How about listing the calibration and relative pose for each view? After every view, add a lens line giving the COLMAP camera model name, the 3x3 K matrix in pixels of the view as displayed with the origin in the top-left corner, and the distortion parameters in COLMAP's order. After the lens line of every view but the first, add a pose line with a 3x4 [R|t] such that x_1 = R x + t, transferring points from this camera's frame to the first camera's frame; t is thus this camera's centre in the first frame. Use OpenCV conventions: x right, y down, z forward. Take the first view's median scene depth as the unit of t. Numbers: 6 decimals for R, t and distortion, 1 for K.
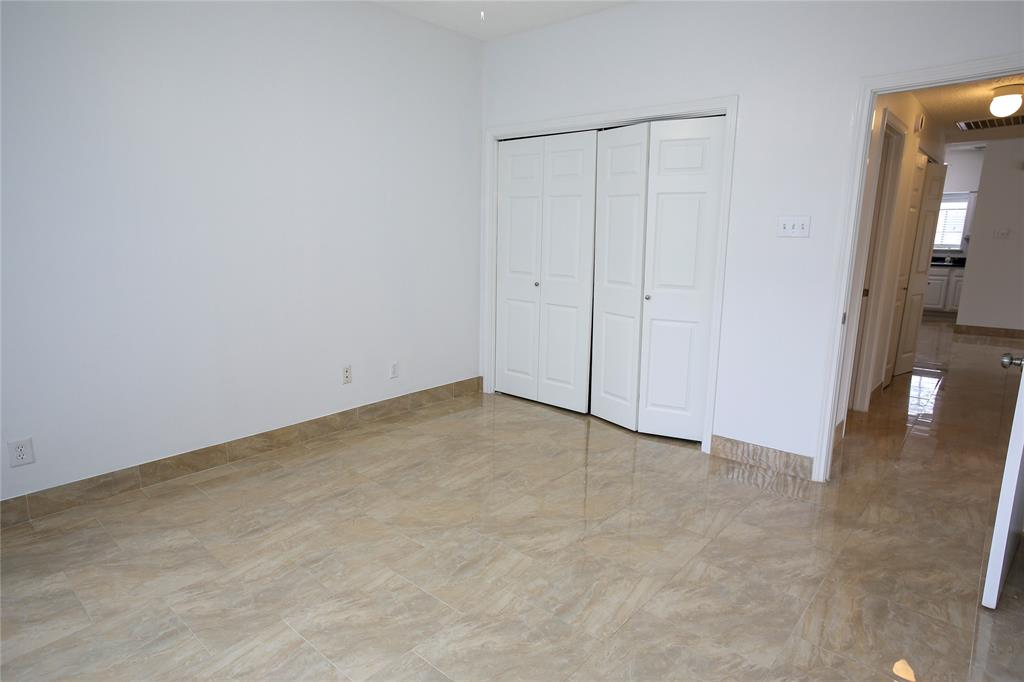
lens RADIAL K [[586.8, 0, 512.6], [0, 586.8, 344.3], [0, 0, 1]] dist [-0.037187, 0.031947]
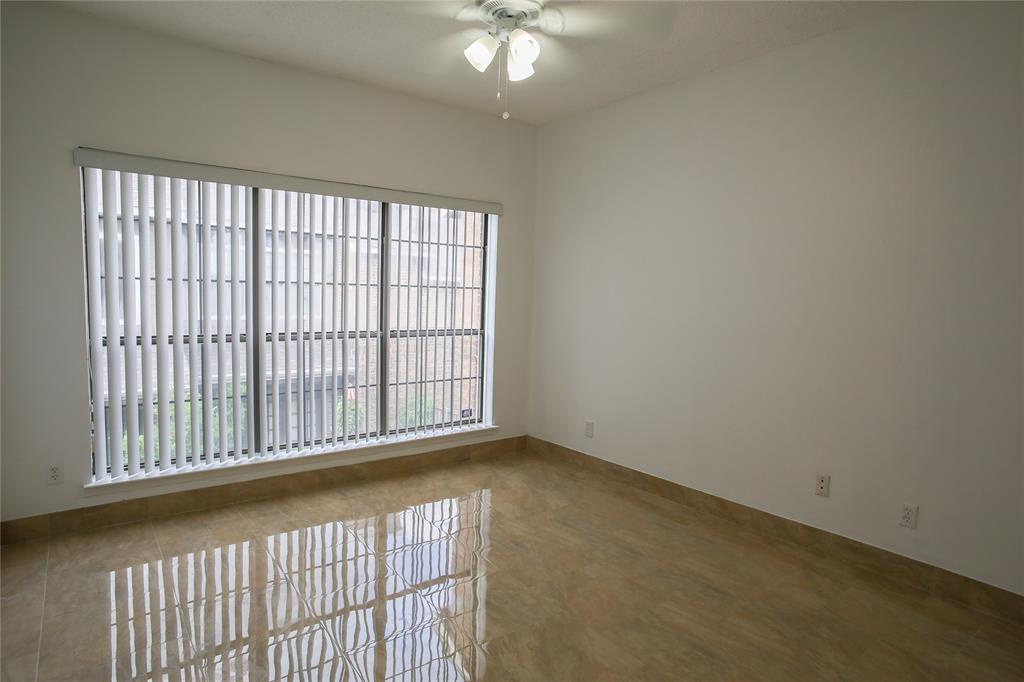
lens RADIAL K [[586.8, 0, 519.0], [0, 586.8, 342.4], [0, 0, 1]] dist [-0.037187, 0.031947]
pose [[-0.194663, 0.079920, -0.977609, 0.761011], [-0.207909, 0.970666, 0.120752, -0.202841], [0.958582, 0.226759, -0.172337, 0.888143]]
